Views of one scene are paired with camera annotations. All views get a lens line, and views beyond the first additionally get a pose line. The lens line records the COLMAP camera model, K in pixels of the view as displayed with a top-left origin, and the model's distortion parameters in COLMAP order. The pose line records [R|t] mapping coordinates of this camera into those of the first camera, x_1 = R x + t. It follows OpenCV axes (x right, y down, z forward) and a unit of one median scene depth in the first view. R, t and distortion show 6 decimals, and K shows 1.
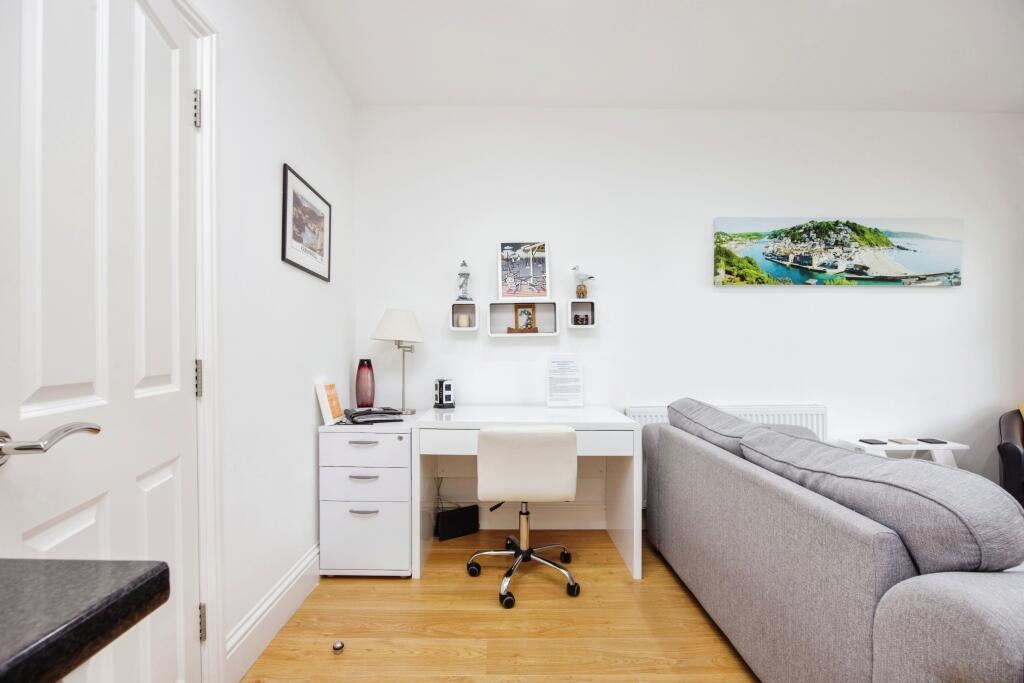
lens RADIAL K [[445.2, 0, 508.3], [0, 445.2, 347.1], [0, 0, 1]] dist [-0.012009, -0.000371]
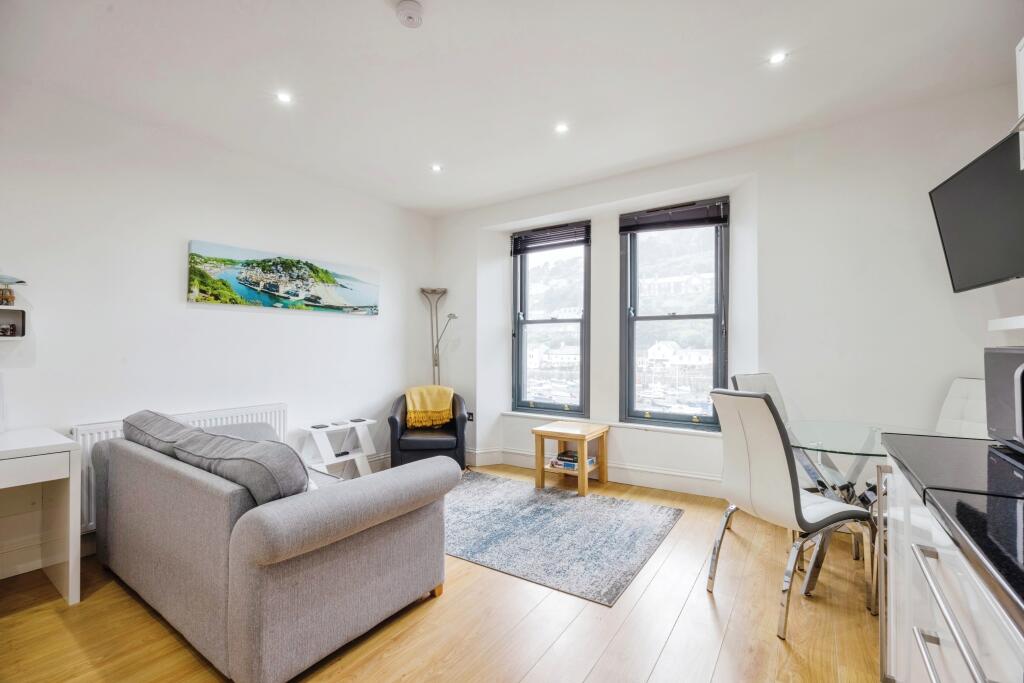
lens RADIAL K [[445.2, 0, 511.0], [0, 445.2, 338.7], [0, 0, 1]] dist [-0.012009, -0.000371]
pose [[0.573259, 0.016729, 0.819204, 0.035096], [-0.008058, 0.999858, -0.014780, -0.040026], [-0.819335, 0.001871, 0.573312, -0.262099]]
